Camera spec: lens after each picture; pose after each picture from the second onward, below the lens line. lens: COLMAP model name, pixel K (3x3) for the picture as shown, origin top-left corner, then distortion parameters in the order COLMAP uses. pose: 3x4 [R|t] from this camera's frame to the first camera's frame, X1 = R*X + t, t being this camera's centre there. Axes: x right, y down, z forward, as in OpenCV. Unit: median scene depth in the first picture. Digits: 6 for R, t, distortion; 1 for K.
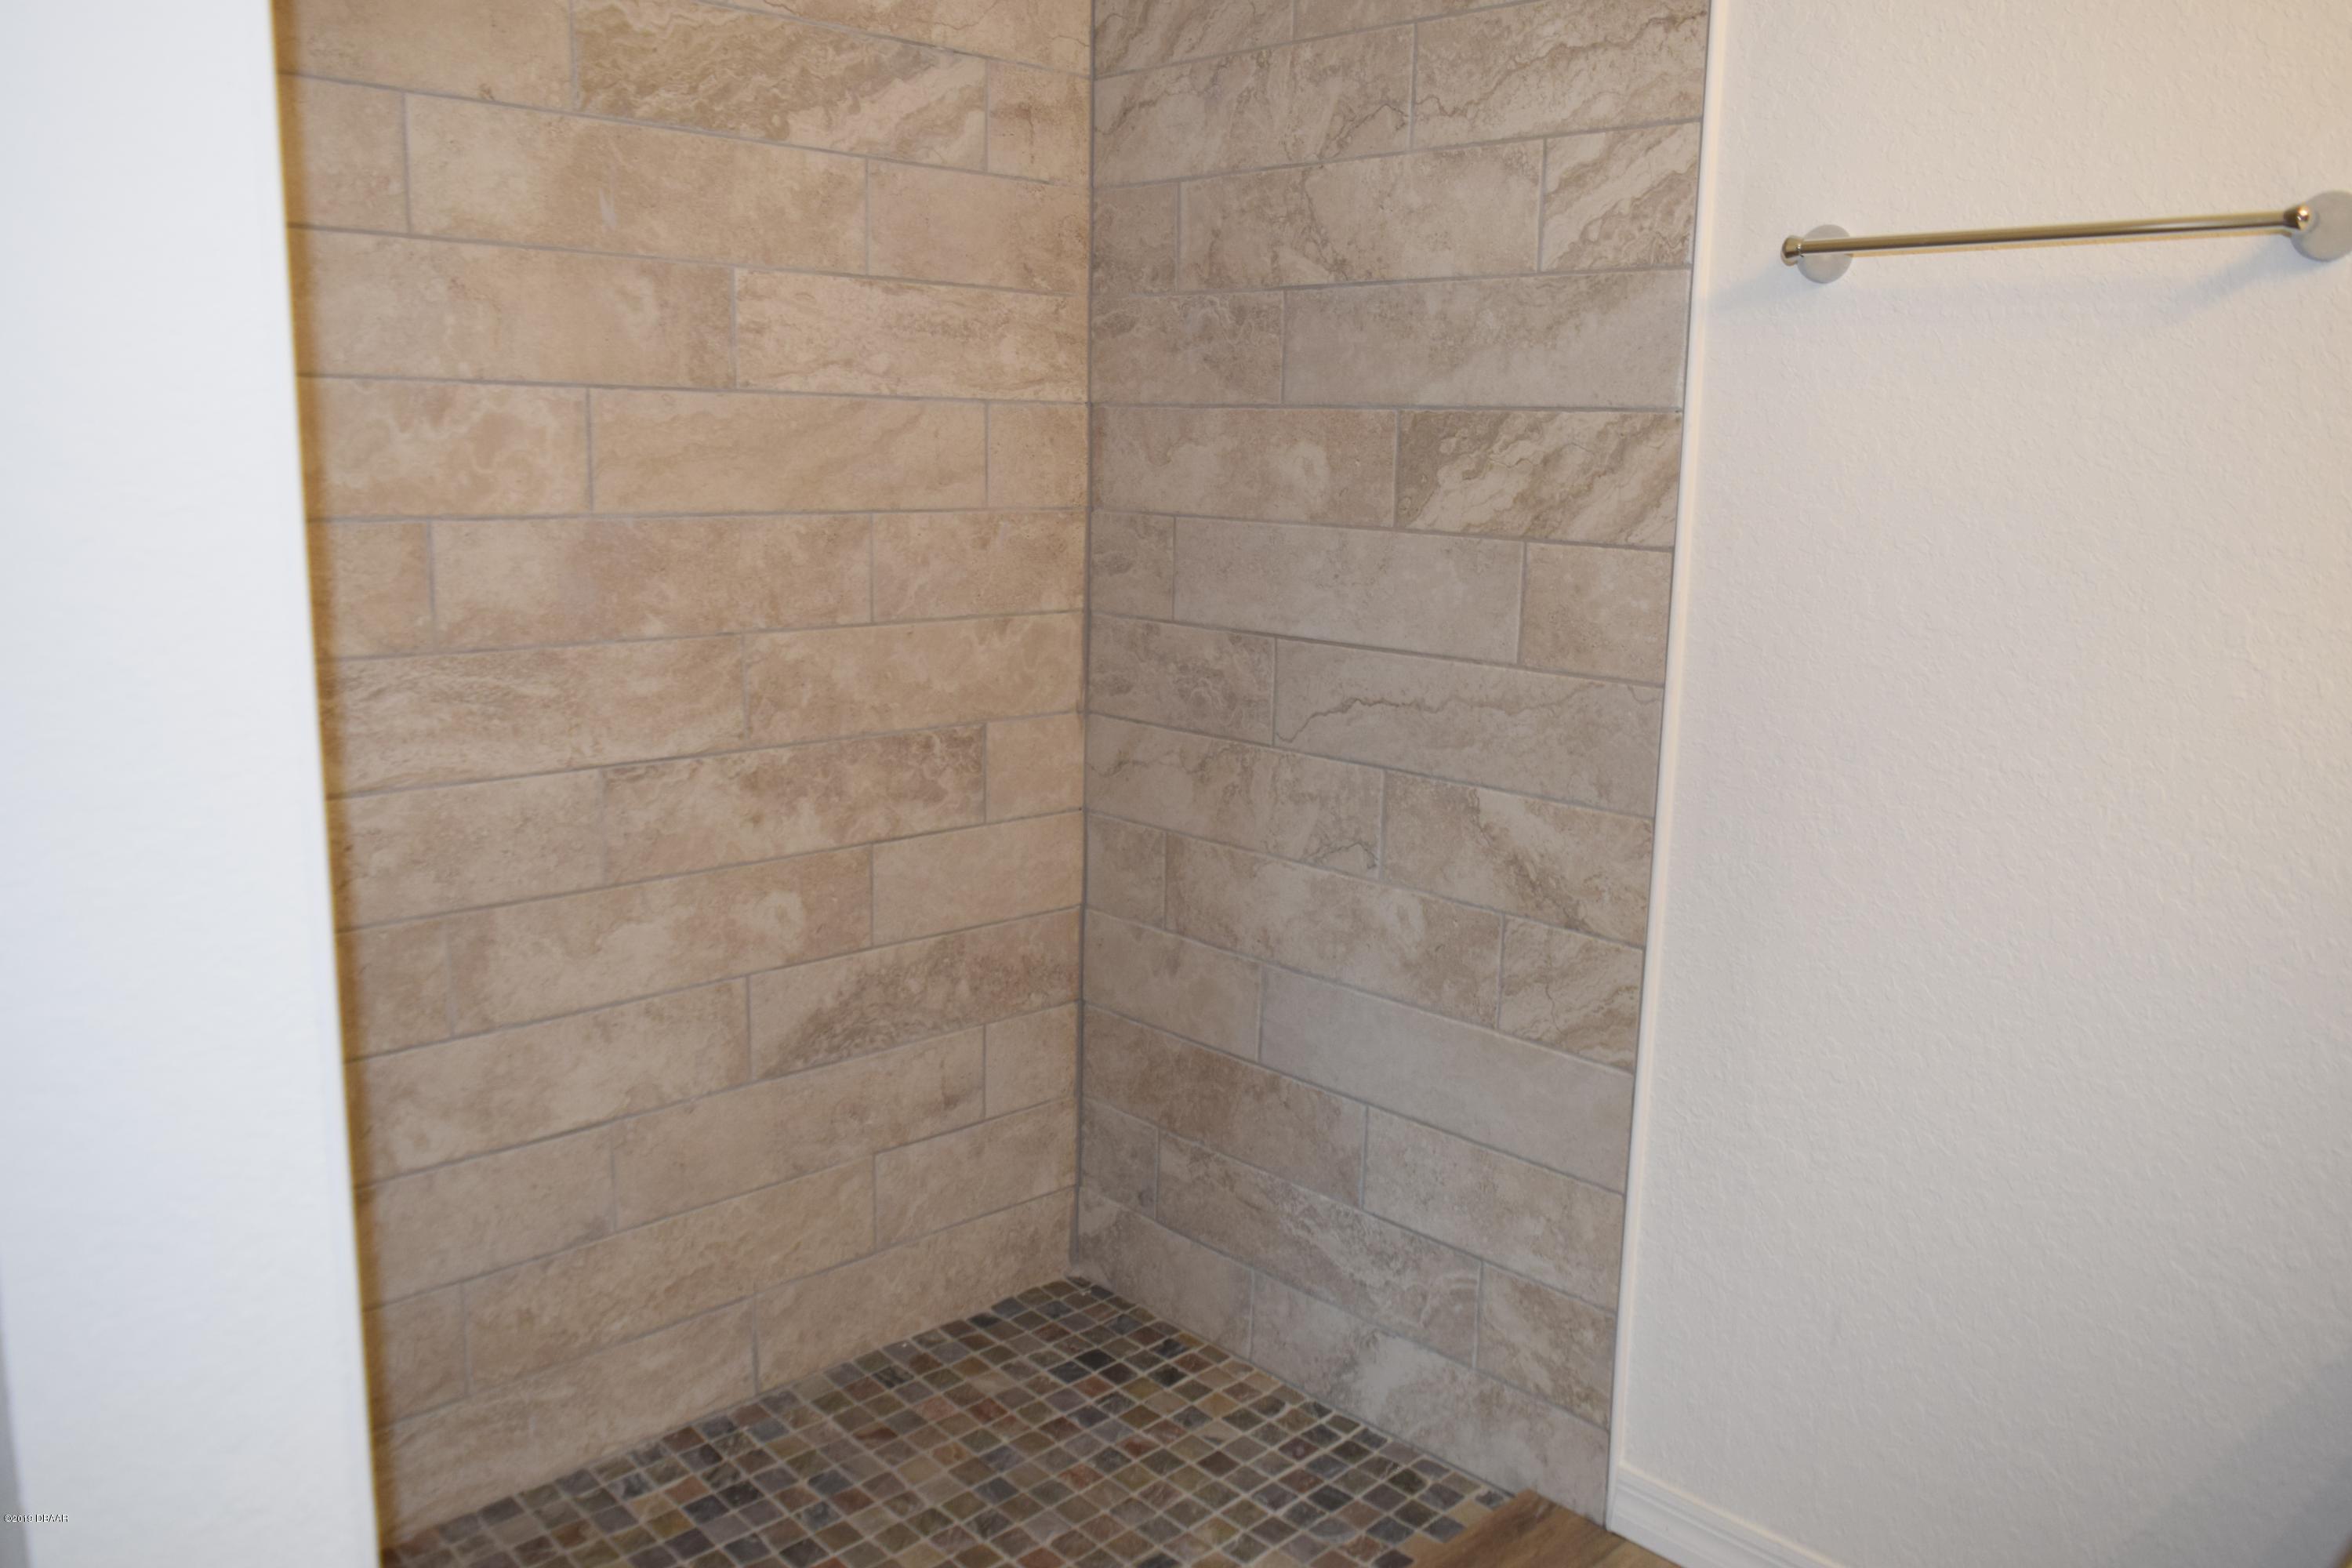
lens RADIAL K [[1830.7, 0, 1170.2], [0, 1830.7, 776.1], [0, 0, 1]] dist [-0.020264, 0.007962]
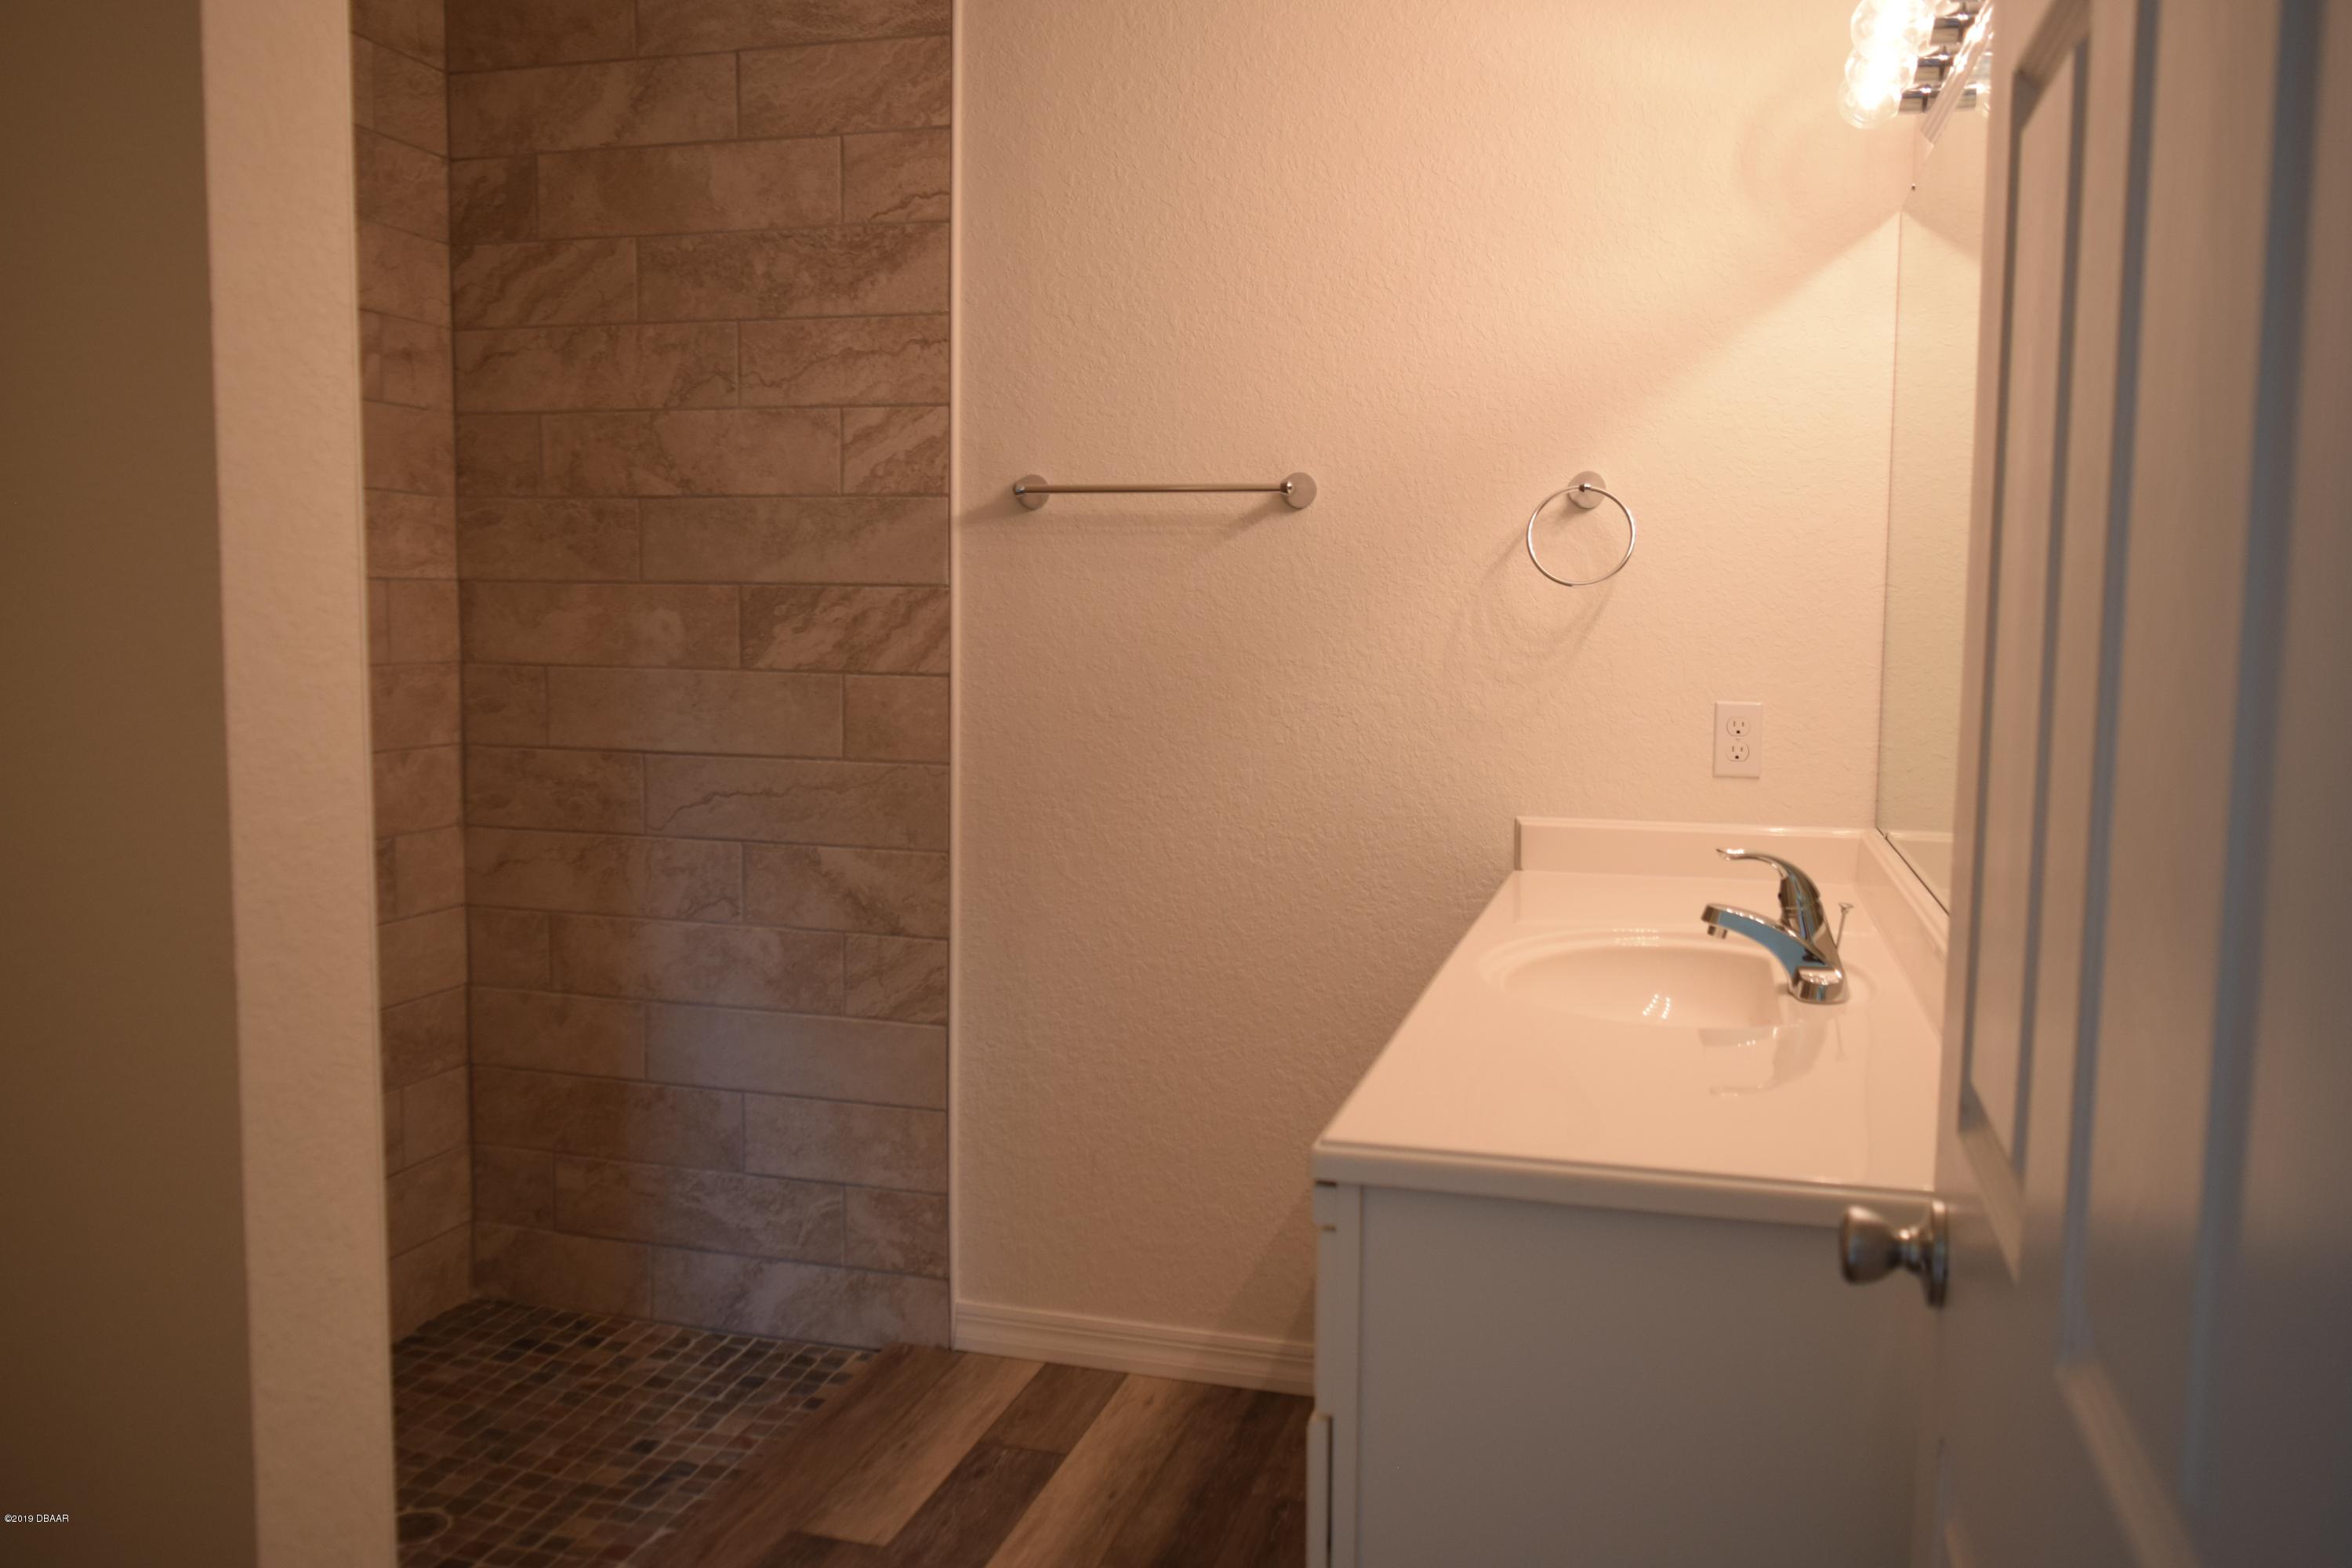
lens RADIAL K [[1830.7, 0, 1176.4], [0, 1830.7, 786.6], [0, 0, 1]] dist [-0.020264, 0.007962]
pose [[0.863485, -0.061174, 0.500651, -0.287992], [0.098798, 0.993903, -0.048955, 0.054605], [-0.494604, 0.091735, 0.864264, -0.359225]]
